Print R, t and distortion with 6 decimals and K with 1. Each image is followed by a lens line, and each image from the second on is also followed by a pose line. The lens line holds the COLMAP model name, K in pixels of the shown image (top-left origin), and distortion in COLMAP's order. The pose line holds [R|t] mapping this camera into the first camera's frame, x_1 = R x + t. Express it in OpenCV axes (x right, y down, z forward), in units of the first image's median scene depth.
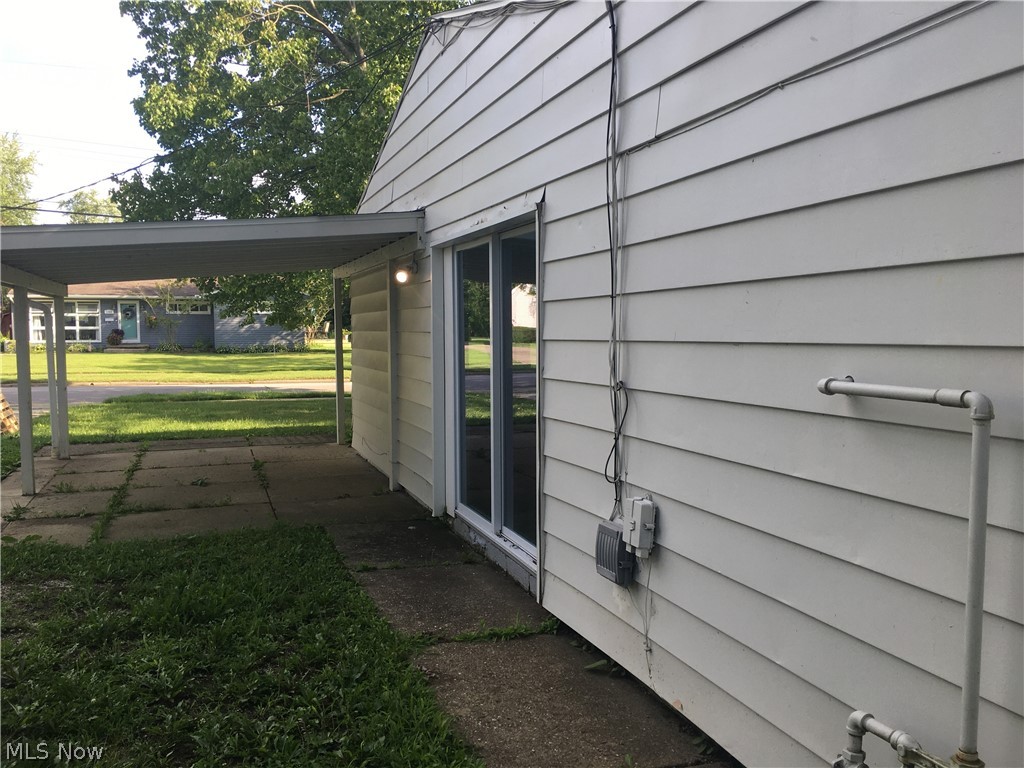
lens RADIAL K [[879.0, 0, 504.6], [0, 879.0, 380.2], [0, 0, 1]] dist [0.096577, -0.140640]
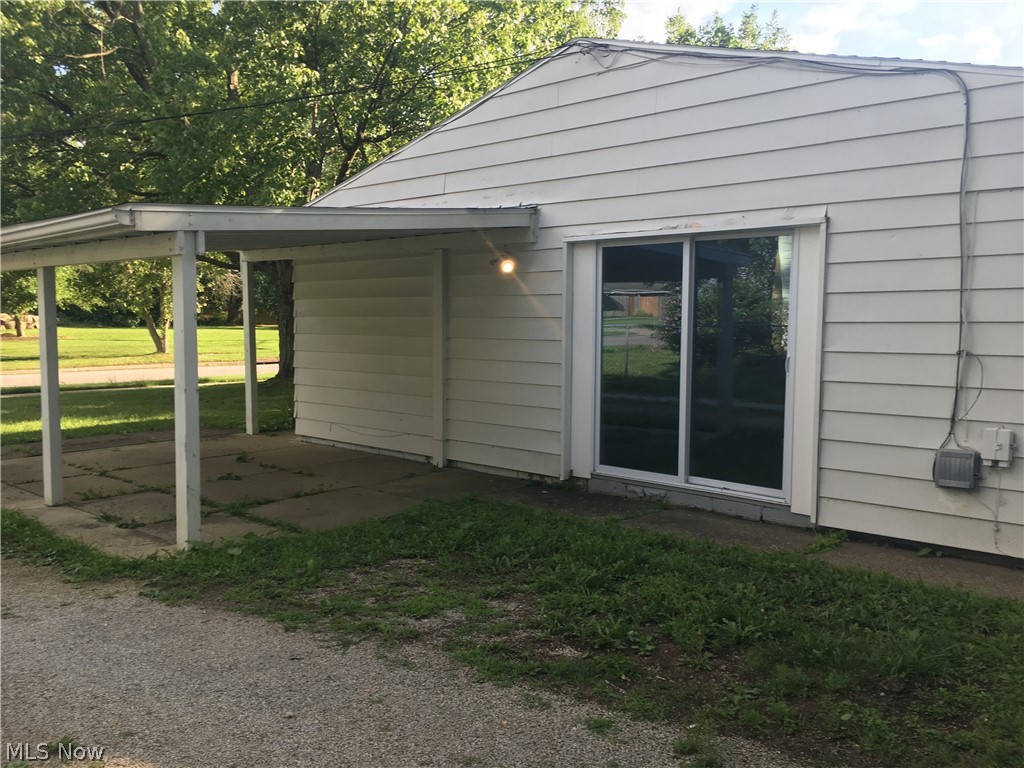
lens RADIAL K [[879.0, 0, 504.6], [0, 879.0, 380.2], [0, 0, 1]] dist [0.096577, -0.140640]
pose [[0.883770, -0.036806, 0.466472, -0.932886], [0.028086, 0.999277, 0.025635, -0.005917], [-0.467078, -0.009555, 0.884164, 0.047964]]
